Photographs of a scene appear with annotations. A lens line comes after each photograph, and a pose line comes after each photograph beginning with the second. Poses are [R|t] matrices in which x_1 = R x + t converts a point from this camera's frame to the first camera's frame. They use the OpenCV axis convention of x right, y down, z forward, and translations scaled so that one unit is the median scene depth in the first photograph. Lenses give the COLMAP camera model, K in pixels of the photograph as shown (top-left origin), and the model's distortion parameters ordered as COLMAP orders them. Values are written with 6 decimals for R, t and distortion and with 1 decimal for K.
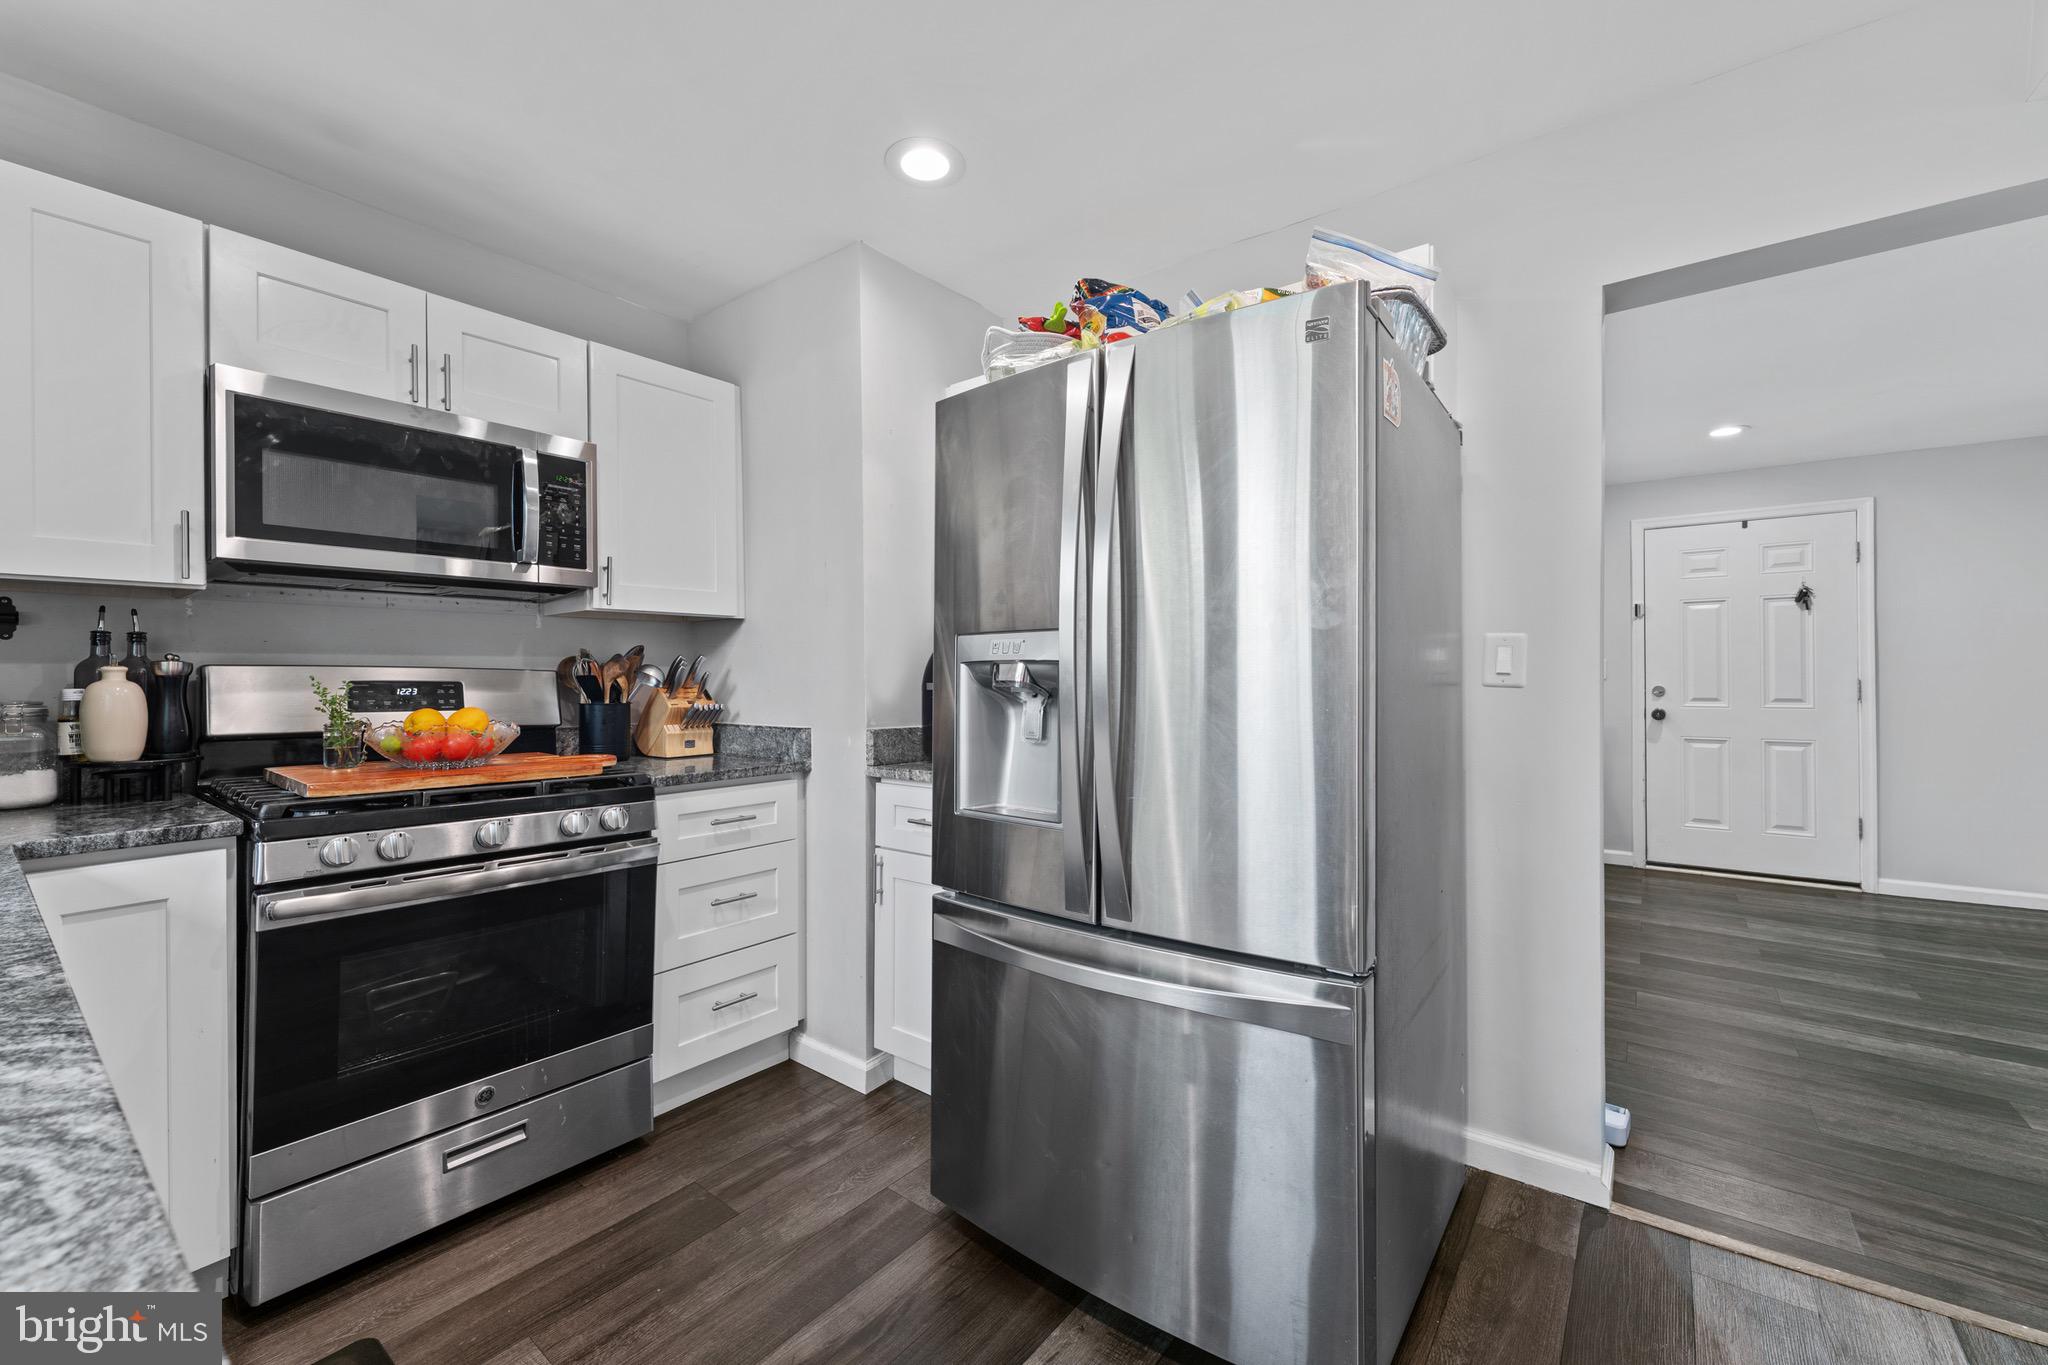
lens RADIAL K [[814.8, 0, 1023.6], [0, 814.8, 673.8], [0, 0, 1]] dist [-0.000387, -0.000381]
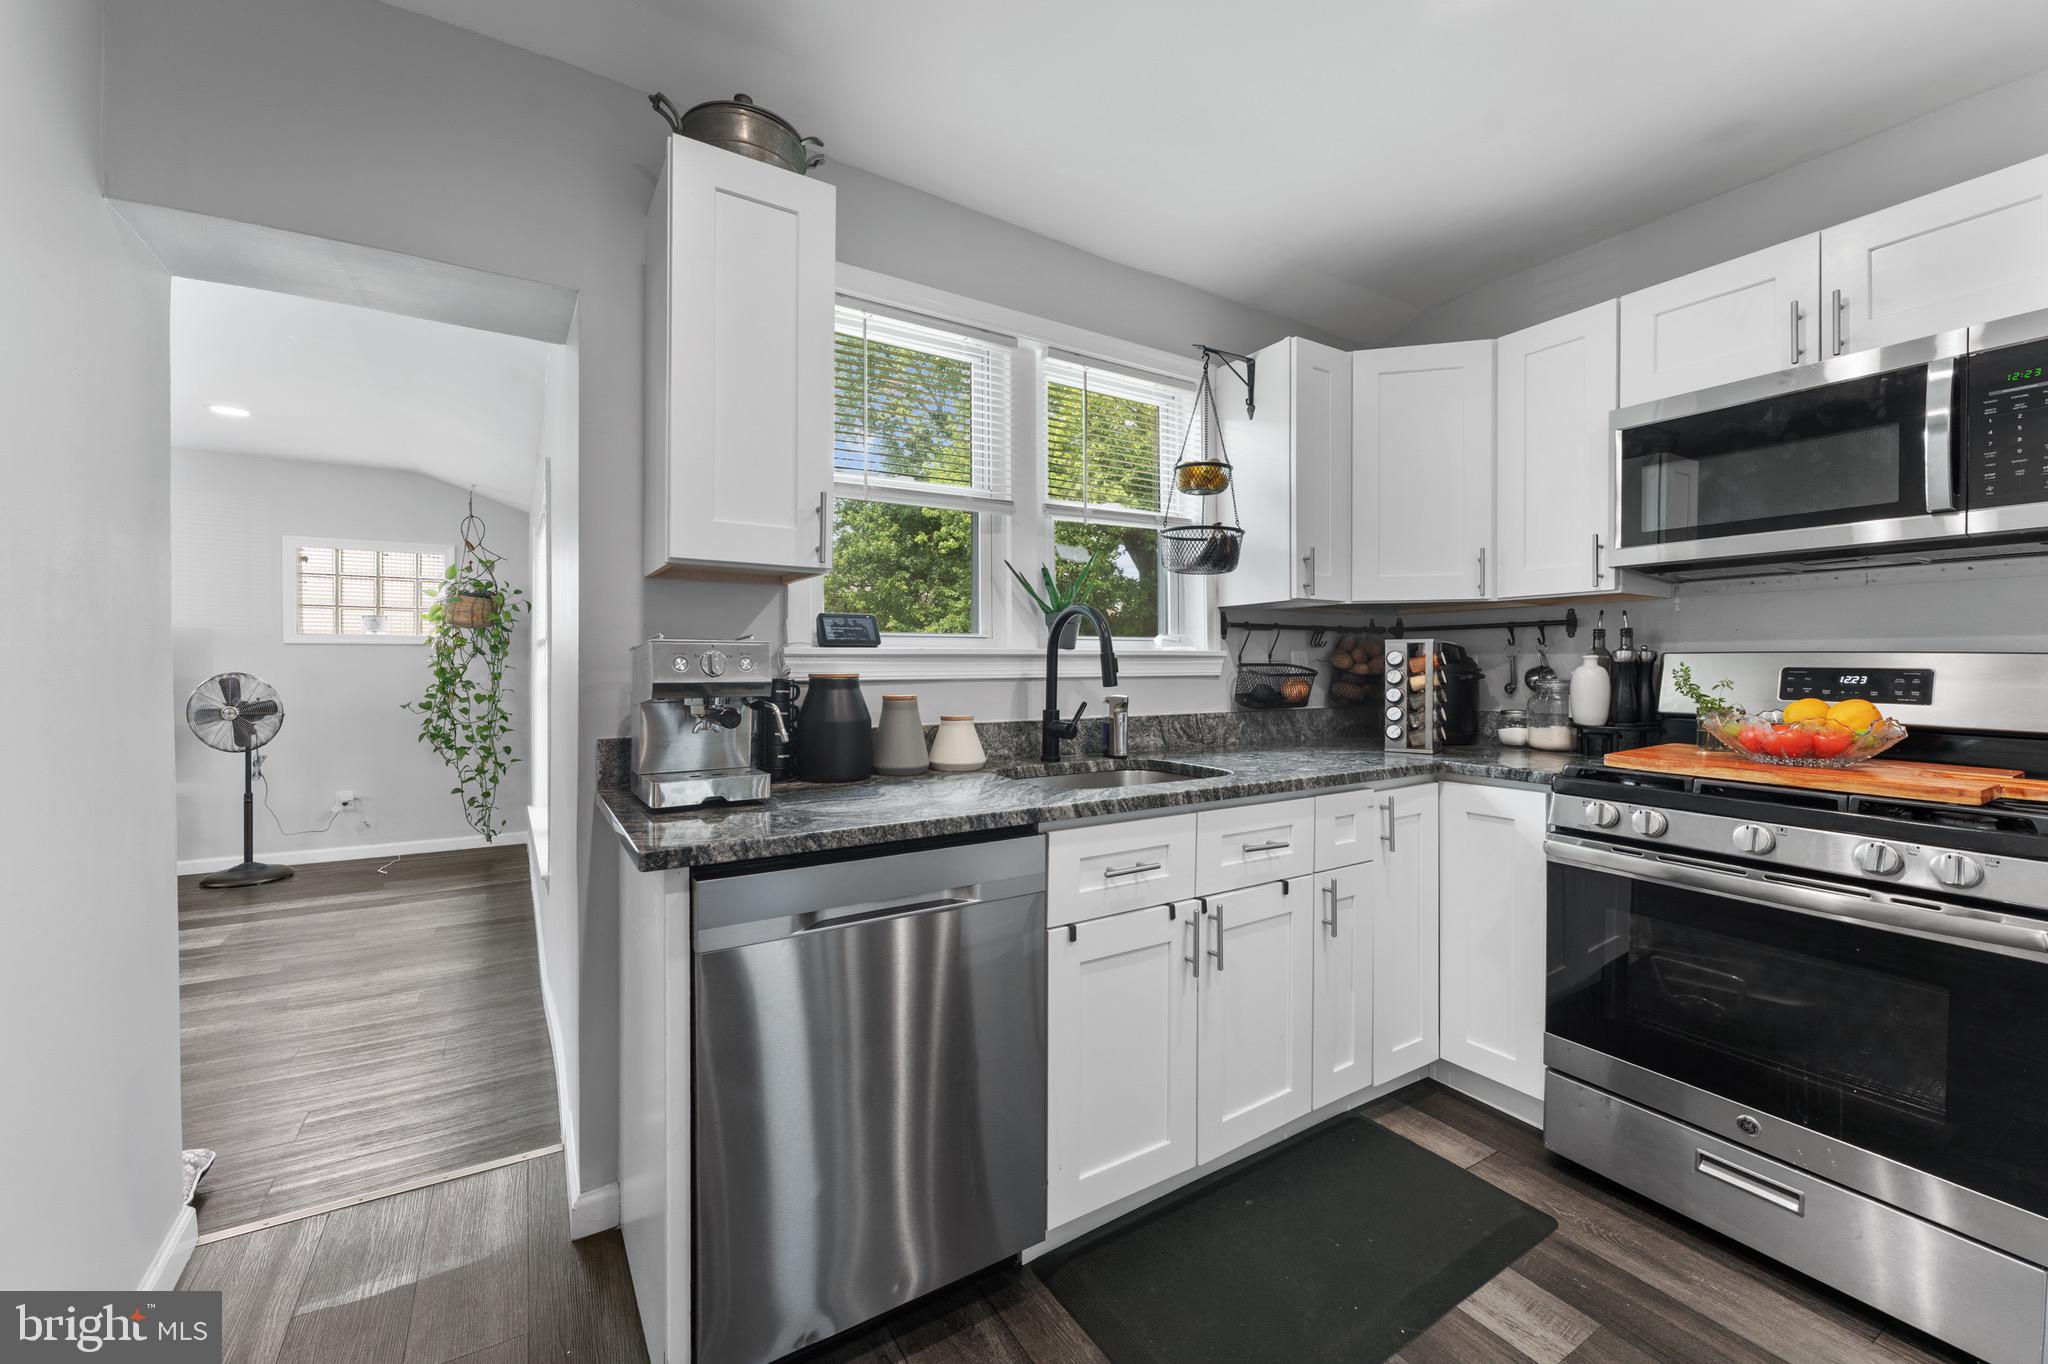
lens RADIAL K [[814.8, 0, 1023.6], [0, 814.8, 673.3], [0, 0, 1]] dist [-0.000387, -0.000381]
pose [[-0.353531, 0.012451, -0.935340, 0.388616], [0.002054, 0.999919, 0.012534, 0.001558], [0.935421, 0.002510, -0.353528, 0.473164]]
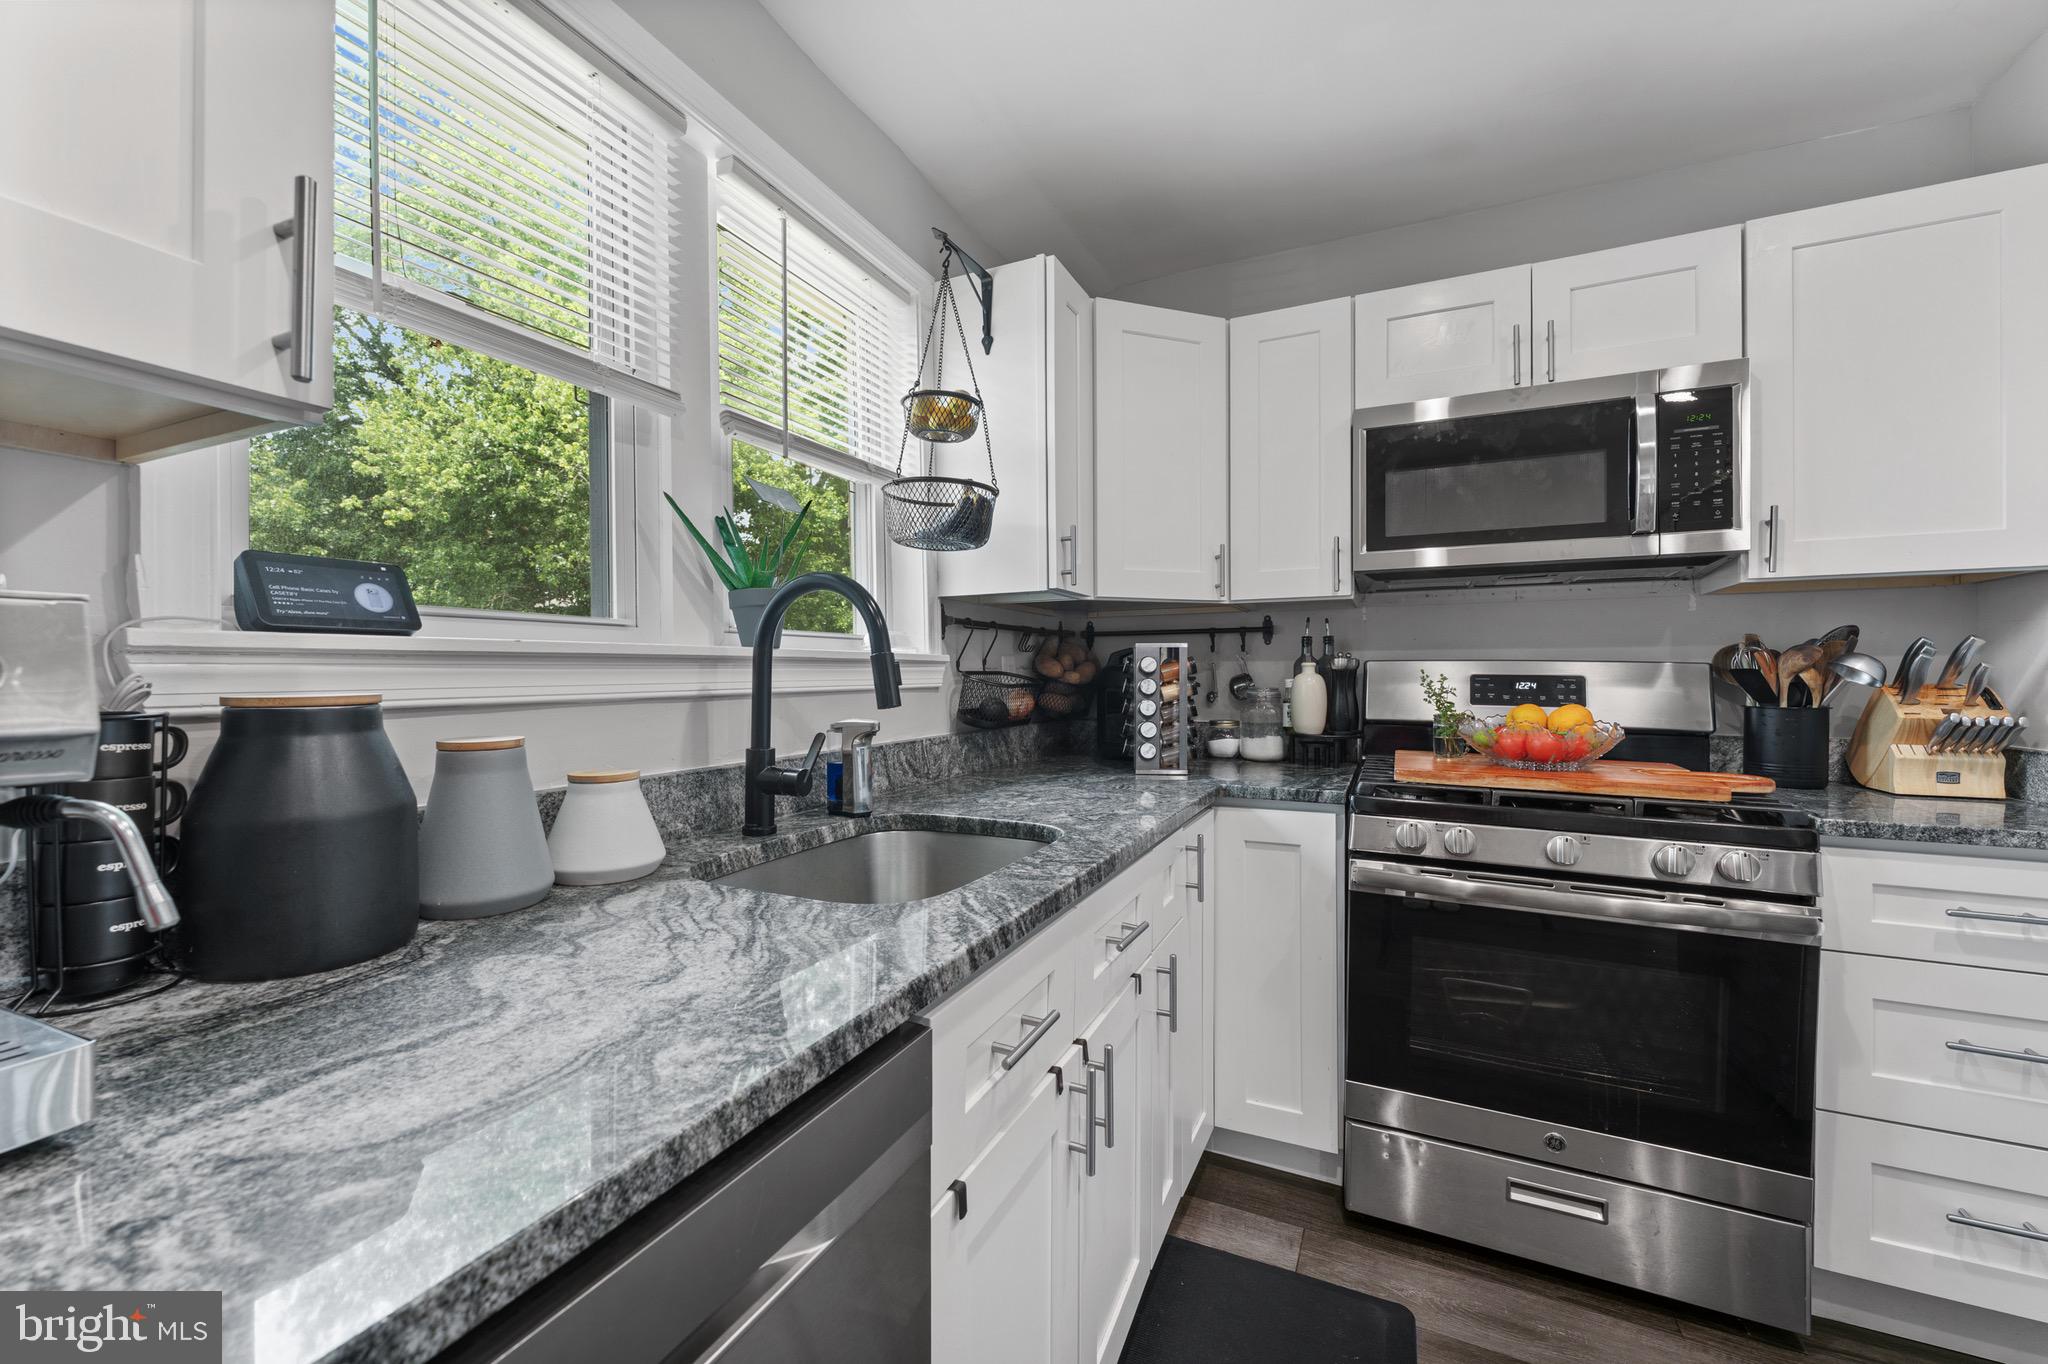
lens RADIAL K [[811.8, 0, 1024.3], [0, 811.8, 678.1], [0, 0, 1]] dist [-0.001030, 0.000050]
pose [[0.214734, 0.008865, -0.976632, 0.061010], [0.001852, 0.999953, 0.009484, 0.002162], [0.976671, -0.003845, 0.214708, 0.208275]]
